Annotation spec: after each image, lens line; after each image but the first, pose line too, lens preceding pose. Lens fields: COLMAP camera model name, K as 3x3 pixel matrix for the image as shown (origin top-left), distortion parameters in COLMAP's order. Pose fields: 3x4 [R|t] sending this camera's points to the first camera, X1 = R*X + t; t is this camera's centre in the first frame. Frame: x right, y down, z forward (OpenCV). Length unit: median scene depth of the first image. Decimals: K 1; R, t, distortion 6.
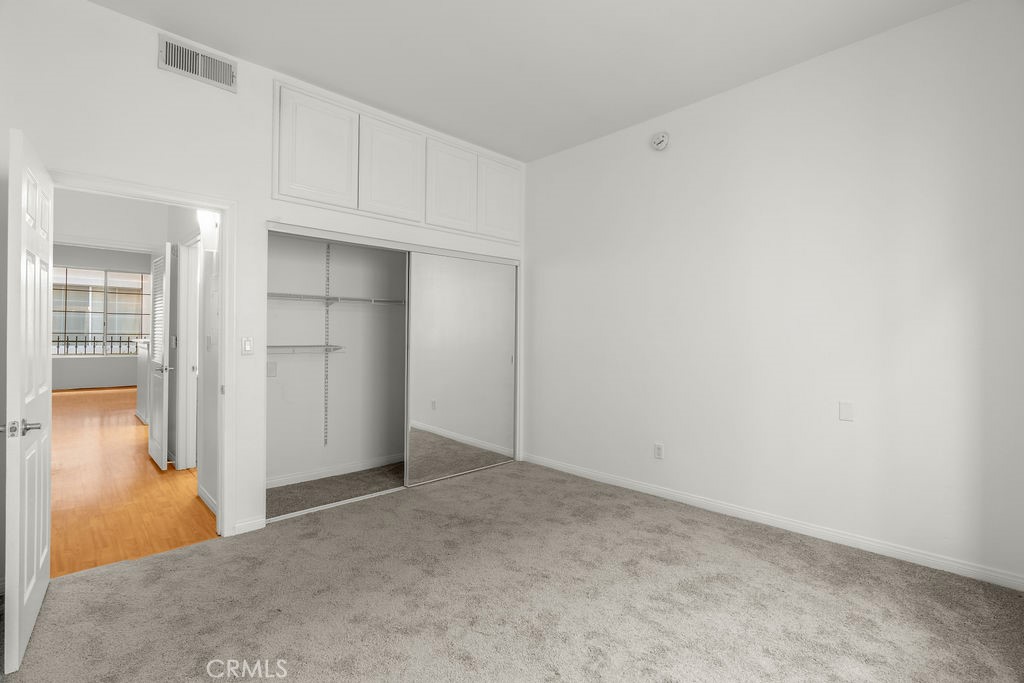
lens RADIAL K [[466.0, 0, 512.0], [0, 466.0, 335.1], [0, 0, 1]] dist [-0.003525, 0.000363]
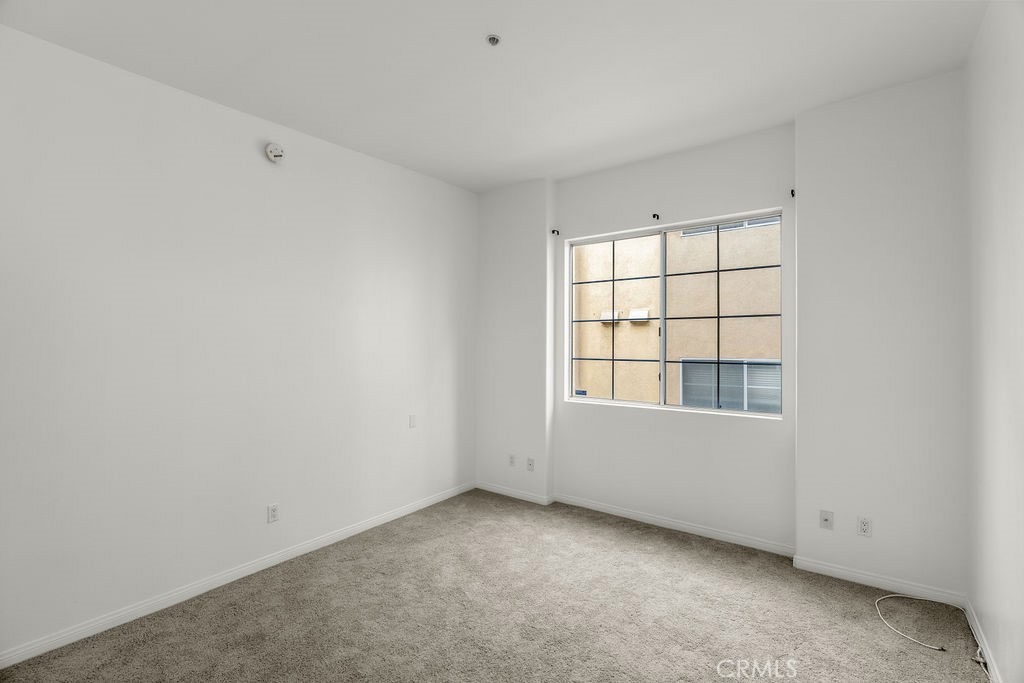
lens RADIAL K [[466.0, 0, 512.0], [0, 466.0, 335.1], [0, 0, 1]] dist [-0.003525, 0.000363]
pose [[-0.162126, 0.012732, 0.986688, -0.952225], [-0.006432, 0.999882, -0.013959, -0.109620], [-0.986749, -0.008610, -0.162025, 1.109423]]
